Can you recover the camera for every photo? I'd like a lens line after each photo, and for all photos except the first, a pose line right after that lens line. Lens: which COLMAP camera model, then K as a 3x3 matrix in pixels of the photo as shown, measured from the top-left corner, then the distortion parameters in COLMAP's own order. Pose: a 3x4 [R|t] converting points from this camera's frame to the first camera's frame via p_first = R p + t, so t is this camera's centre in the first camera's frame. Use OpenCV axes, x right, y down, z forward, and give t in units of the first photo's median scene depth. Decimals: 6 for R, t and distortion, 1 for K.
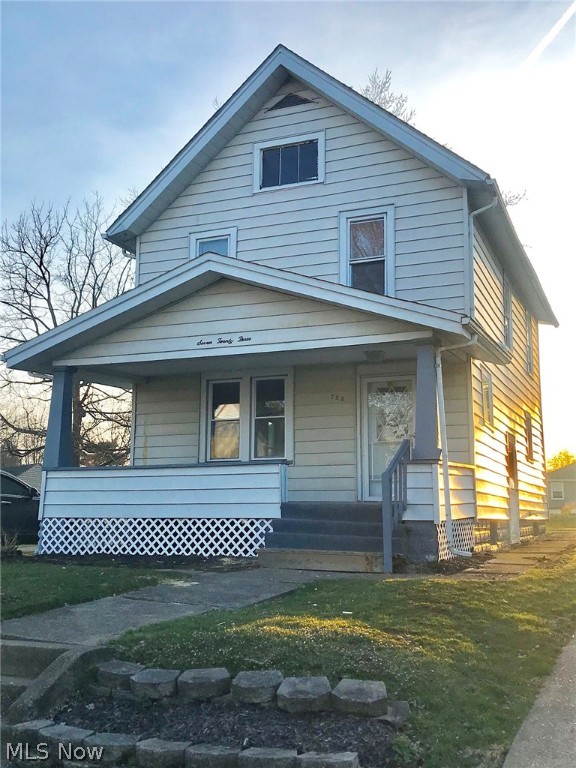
lens RADIAL K [[784.9, 0, 288.0], [0, 784.9, 384.0], [0, 0, 1]] dist [0.107679, -0.009491]
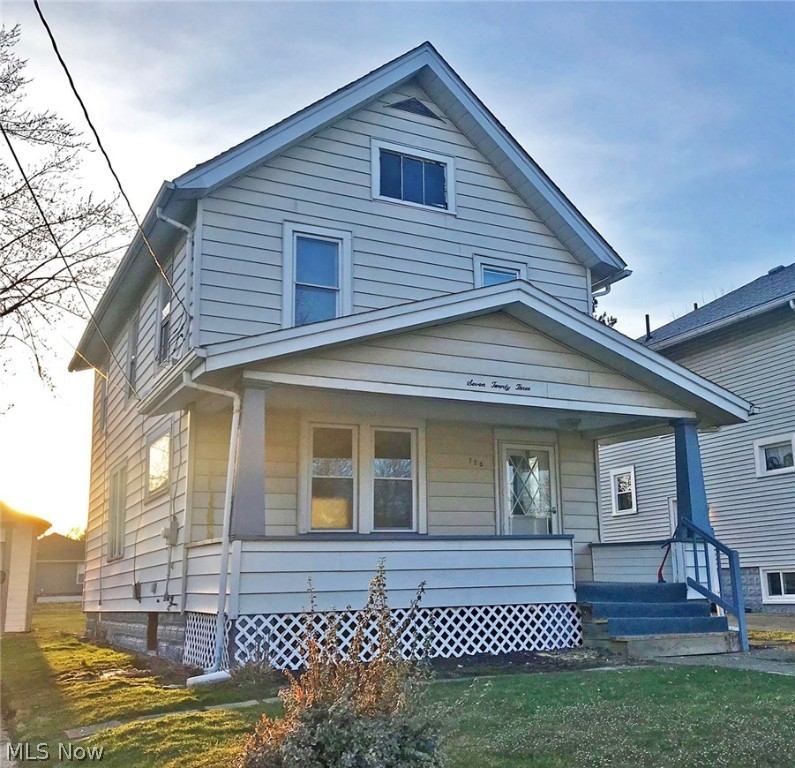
lens RADIAL K [[958.6, 0, 397.5], [0, 958.6, 384.0], [0, 0, 1]] dist [0.126839, -0.002279]
pose [[0.614996, 0.149161, 0.774294, -0.862292], [-0.088658, 0.988799, -0.120066, 0.068492], [-0.783530, 0.005193, 0.621332, 0.426155]]
